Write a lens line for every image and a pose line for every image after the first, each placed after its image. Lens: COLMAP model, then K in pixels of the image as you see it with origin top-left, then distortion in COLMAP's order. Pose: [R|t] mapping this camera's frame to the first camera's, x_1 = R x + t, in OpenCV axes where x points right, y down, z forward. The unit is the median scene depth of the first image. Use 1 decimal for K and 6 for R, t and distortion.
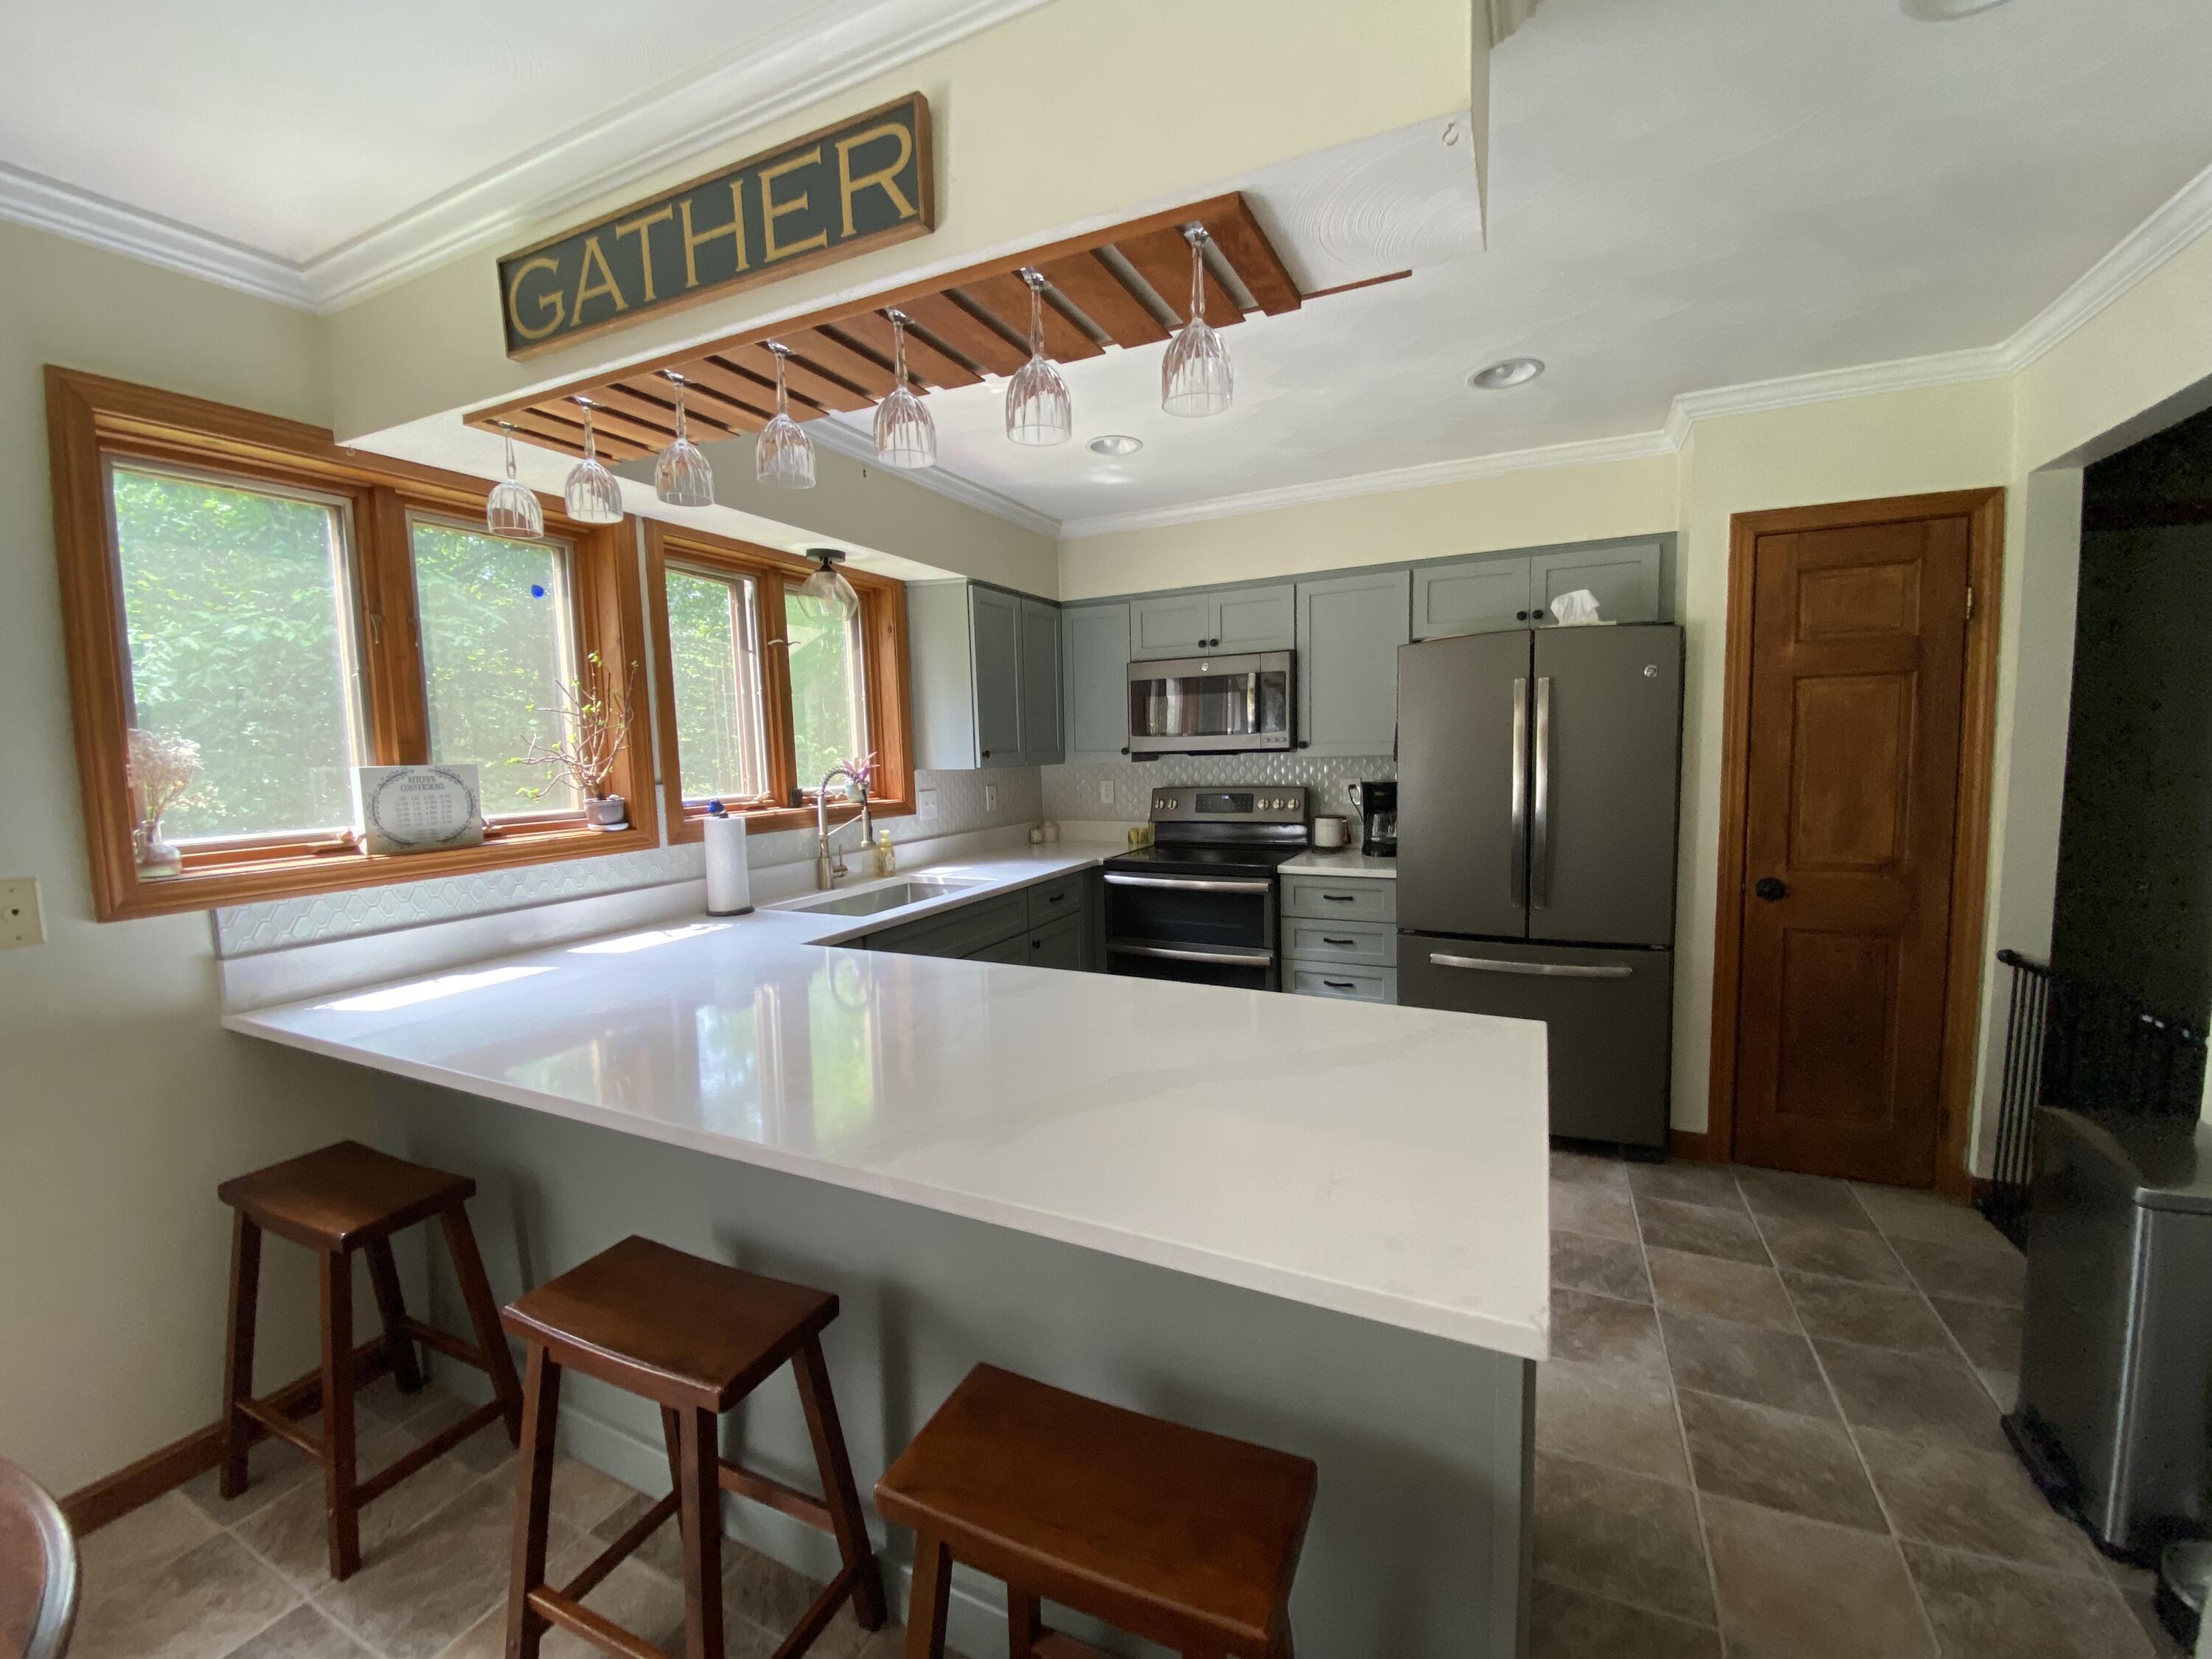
lens RADIAL K [[896.9, 0, 1102.7], [0, 896.9, 830.7], [0, 0, 1]] dist [0.016918, -0.017944]
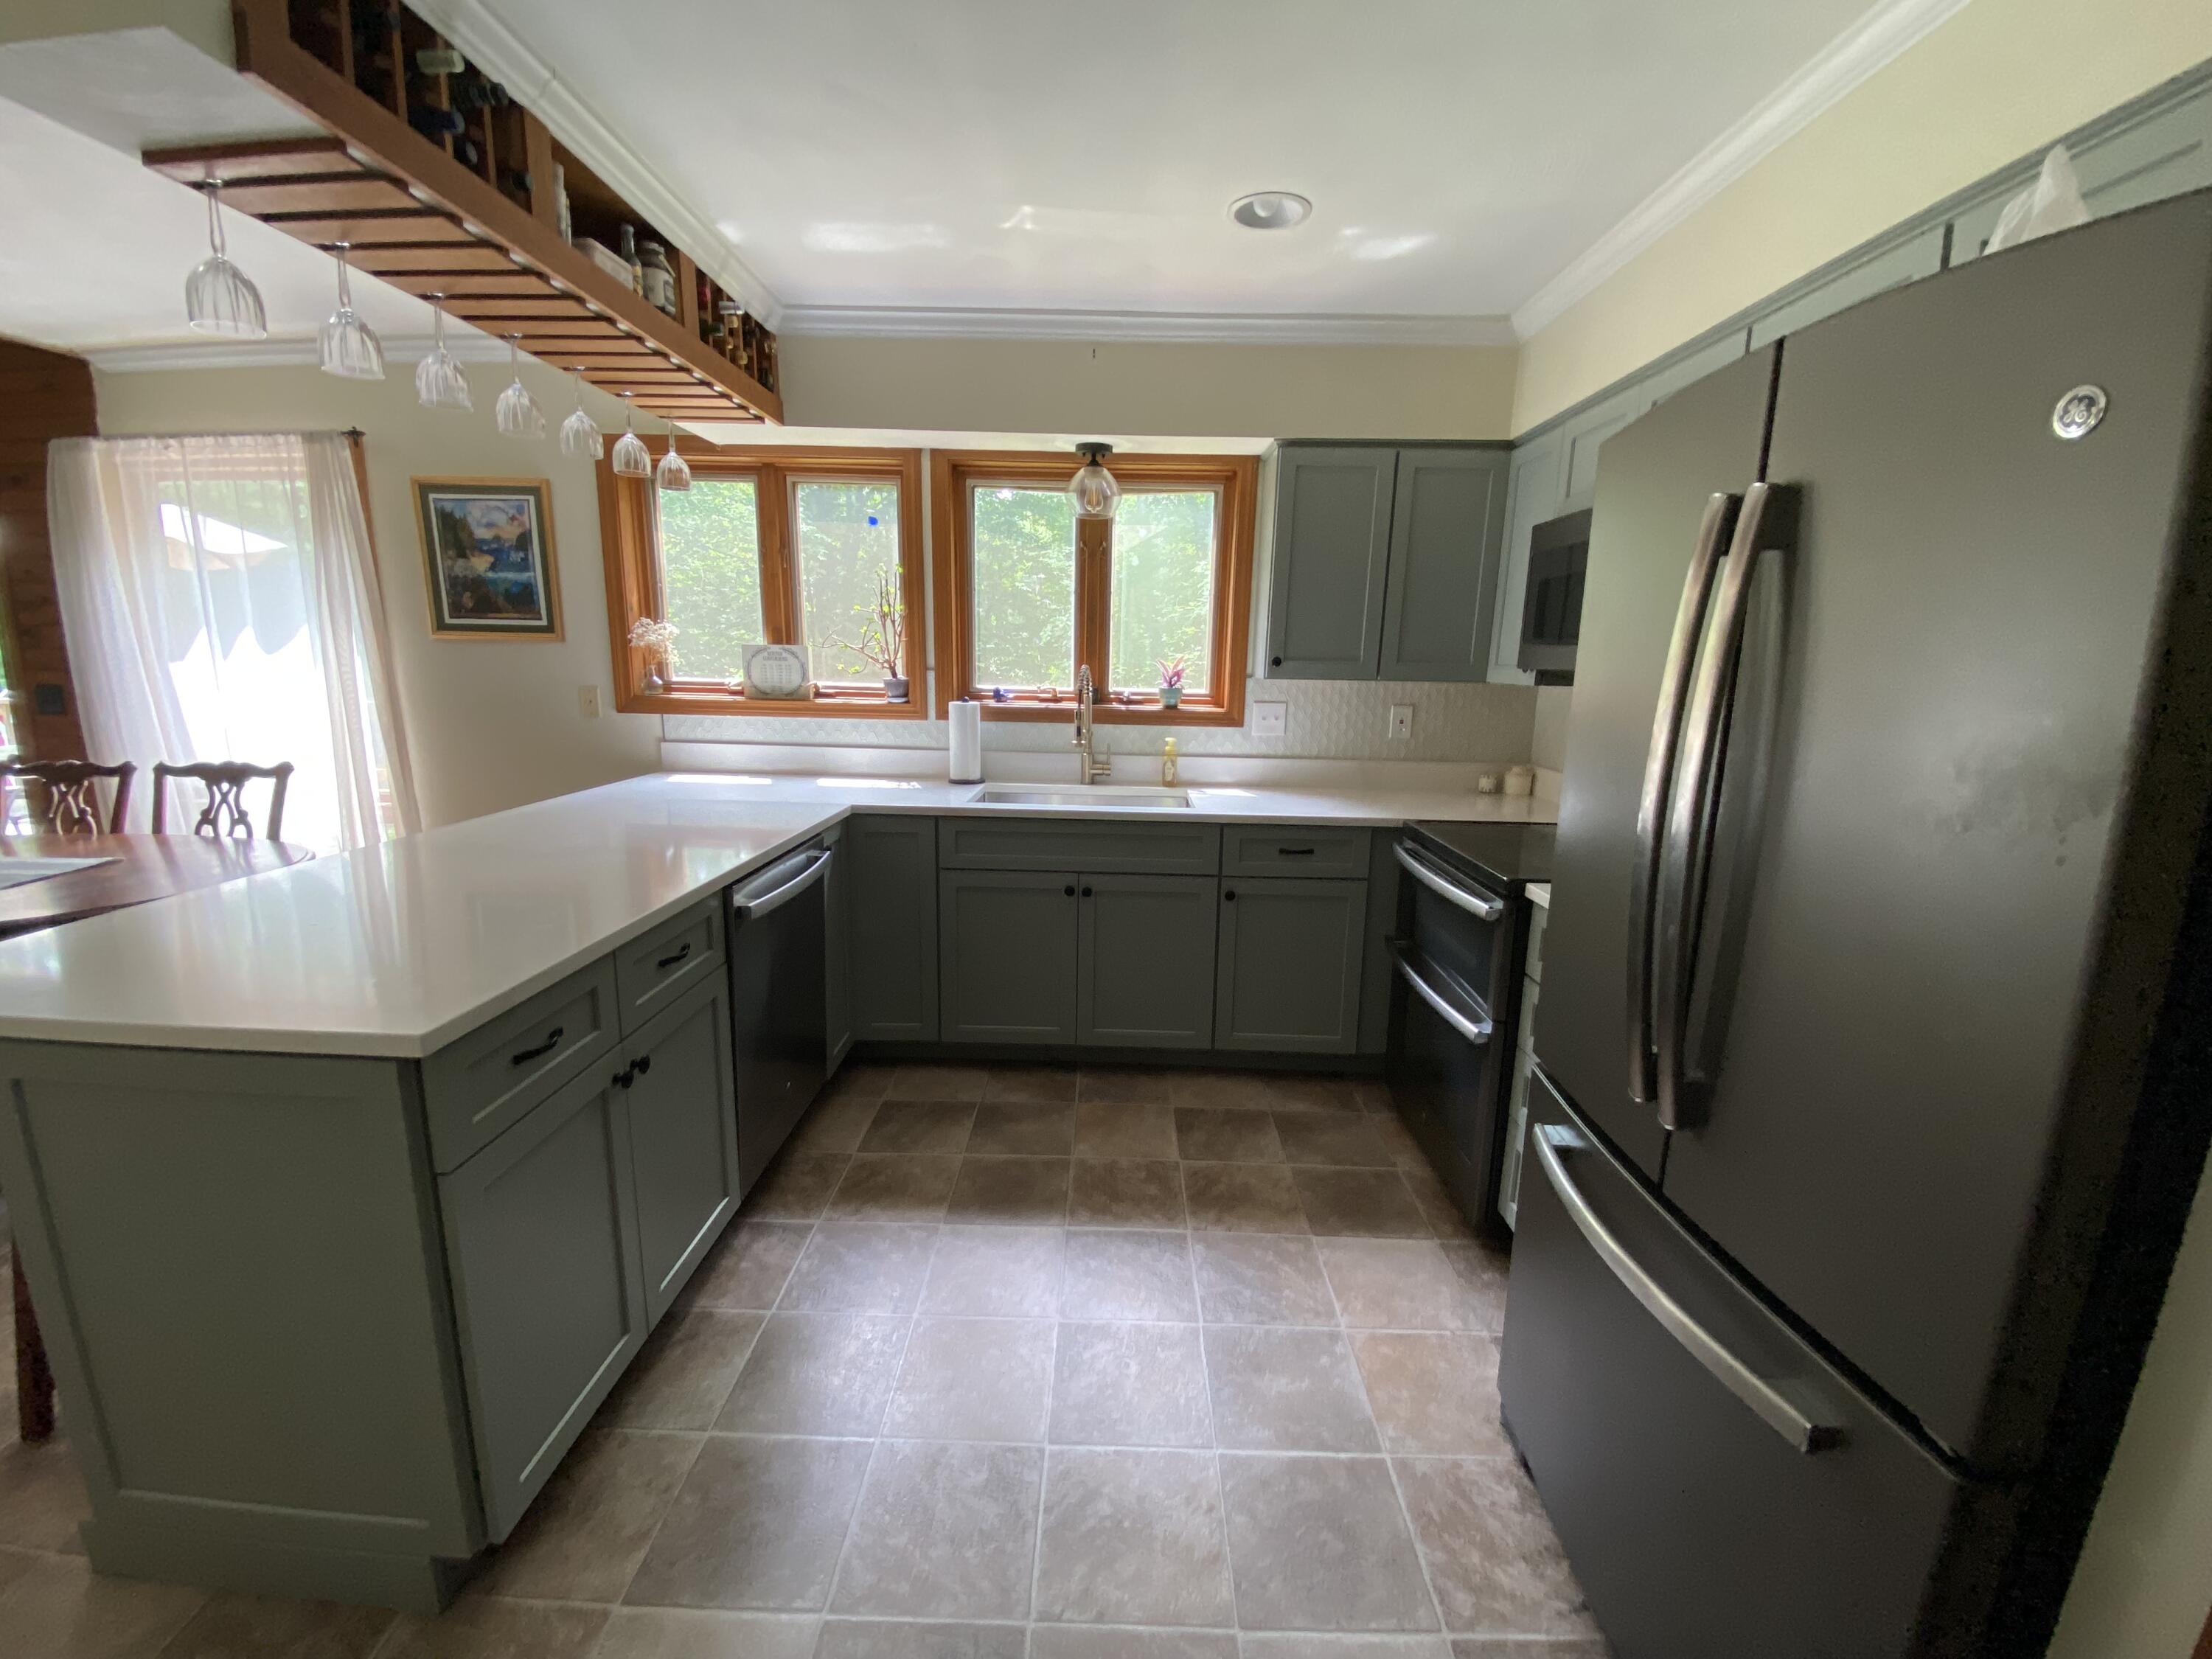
lens RADIAL K [[896.9, 0, 1116.2], [0, 896.9, 841.8], [0, 0, 1]] dist [0.016918, -0.017944]
pose [[0.412026, 0.218458, -0.884596, 0.691763], [-0.120243, 0.975379, 0.184871, -0.071297], [0.903203, 0.030195, 0.428150, 0.623810]]
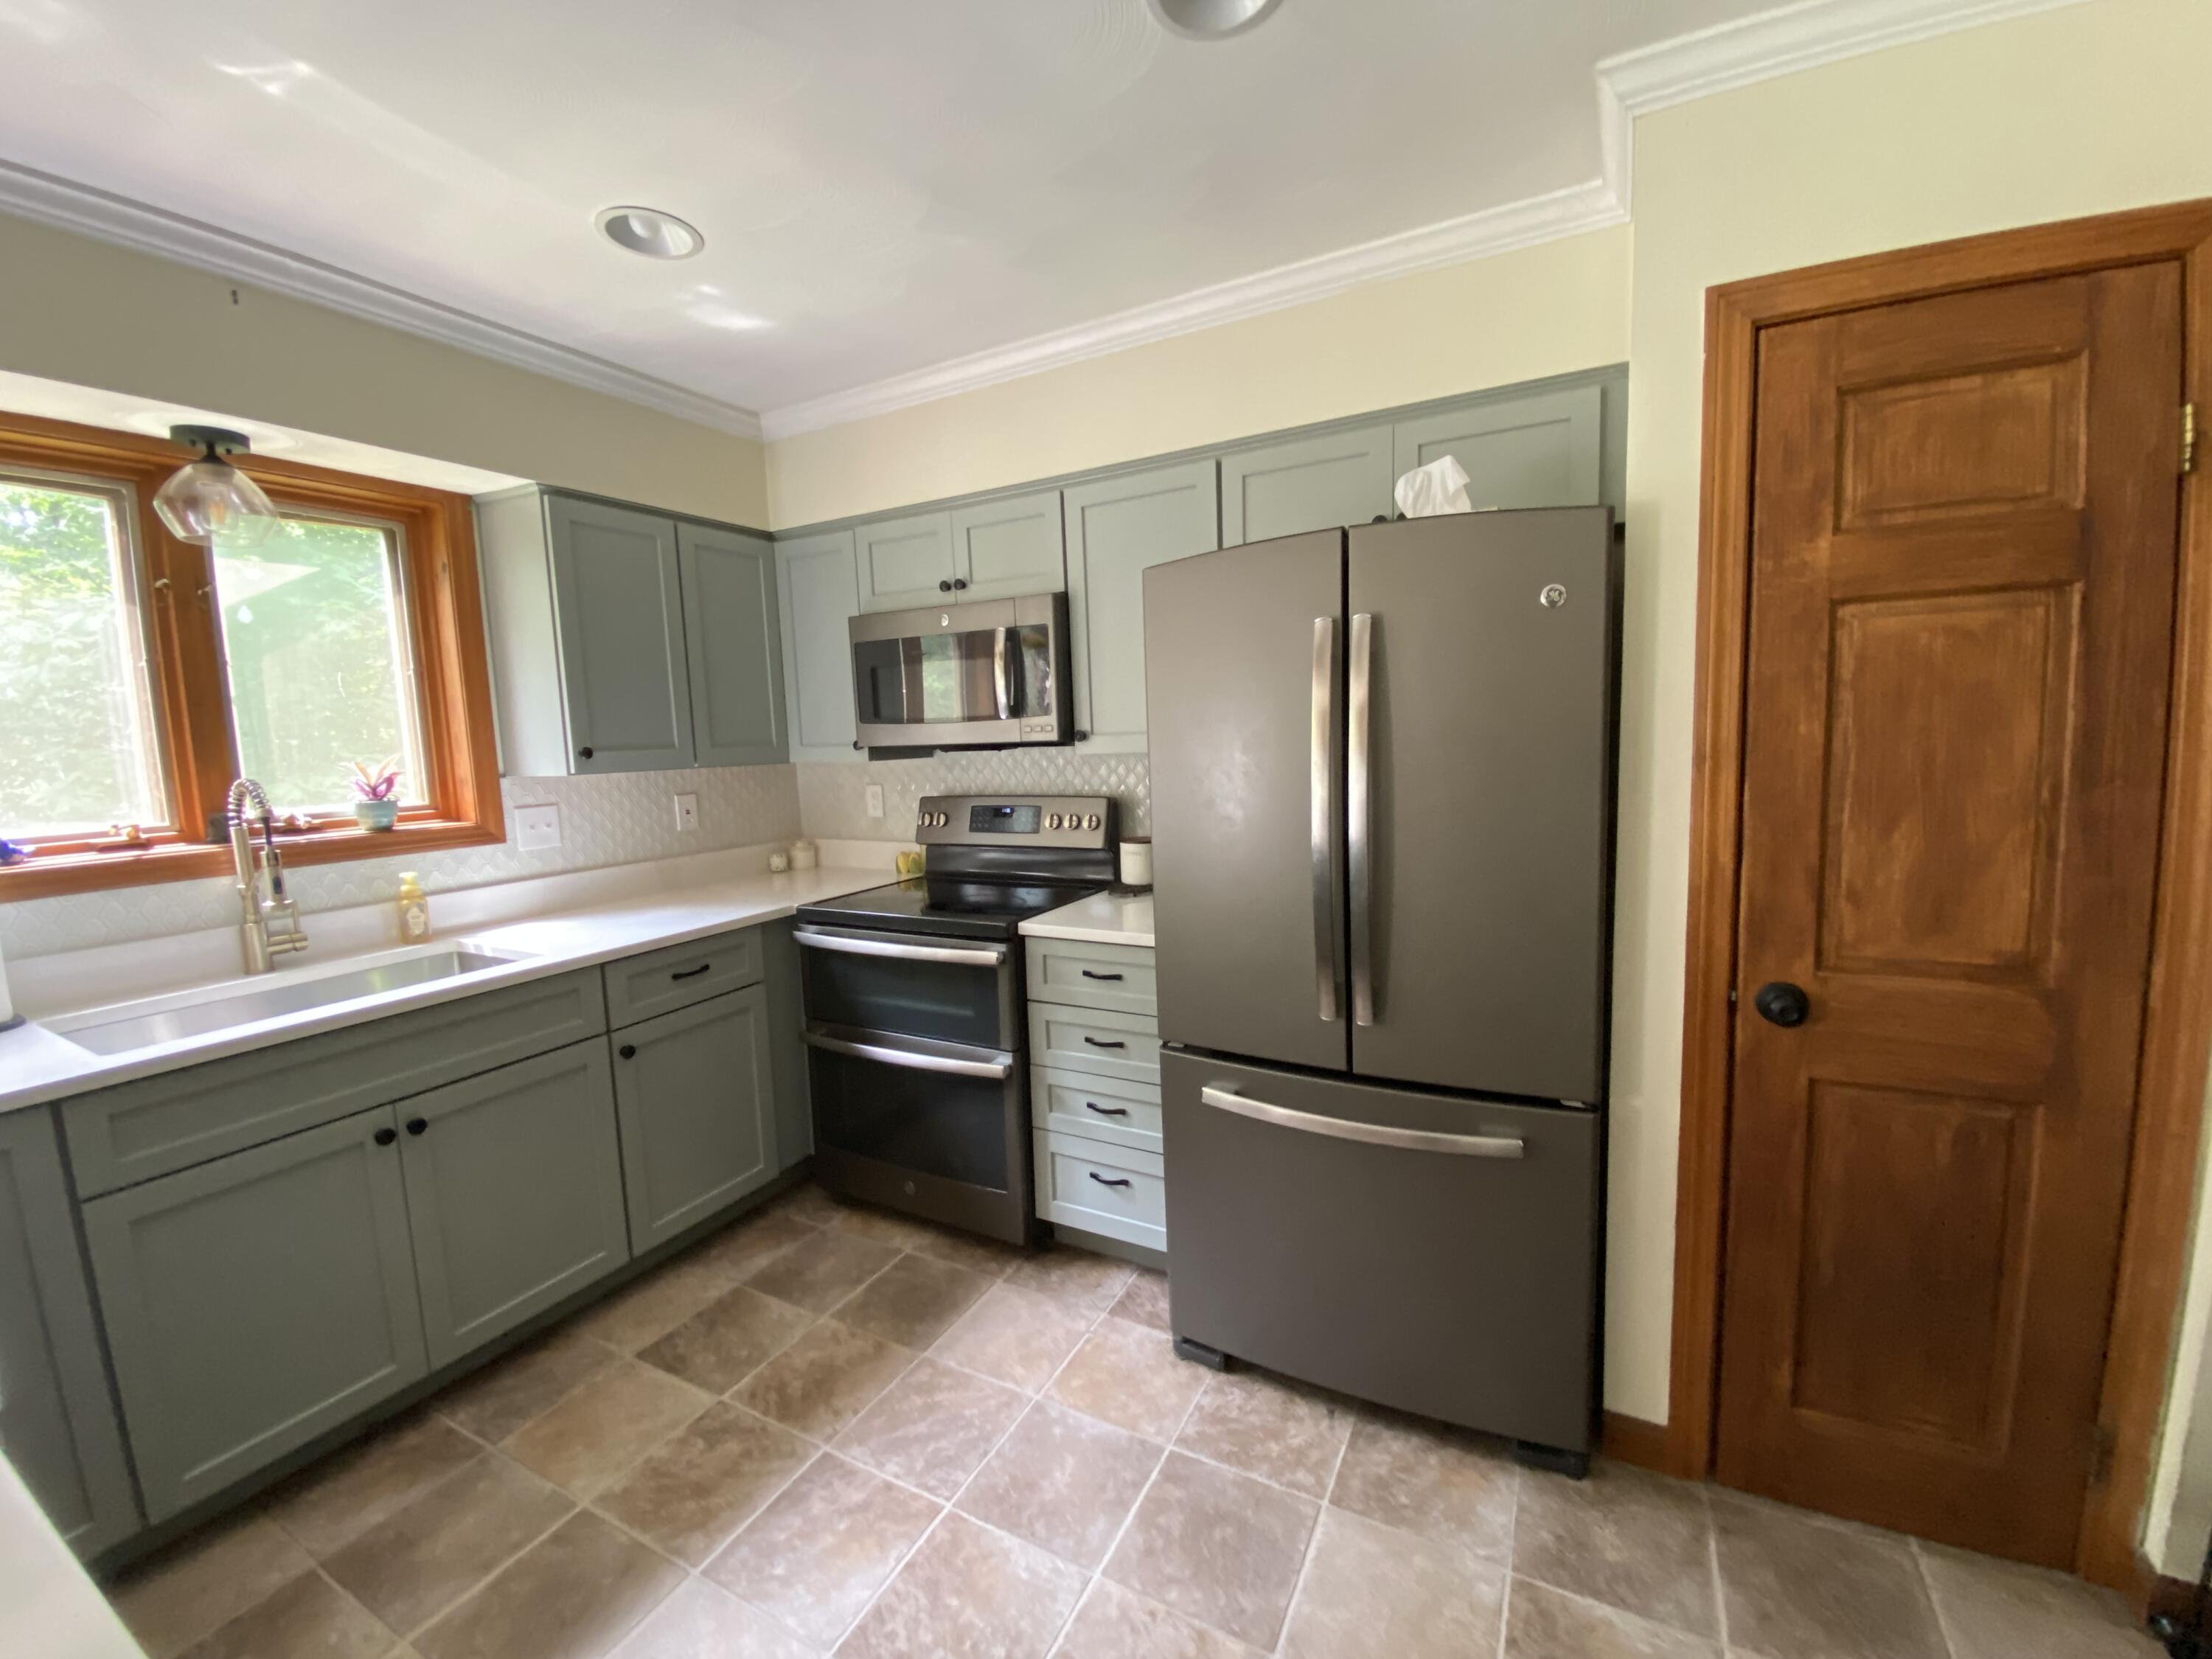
lens RADIAL K [[896.9, 0, 1111.1], [0, 896.9, 831.4], [0, 0, 1]] dist [0.016918, -0.017944]
pose [[0.998953, -0.003575, -0.045603, 0.346181], [0.004272, 0.999876, 0.015182, -0.043895], [0.045543, -0.015361, 0.998844, 0.423949]]
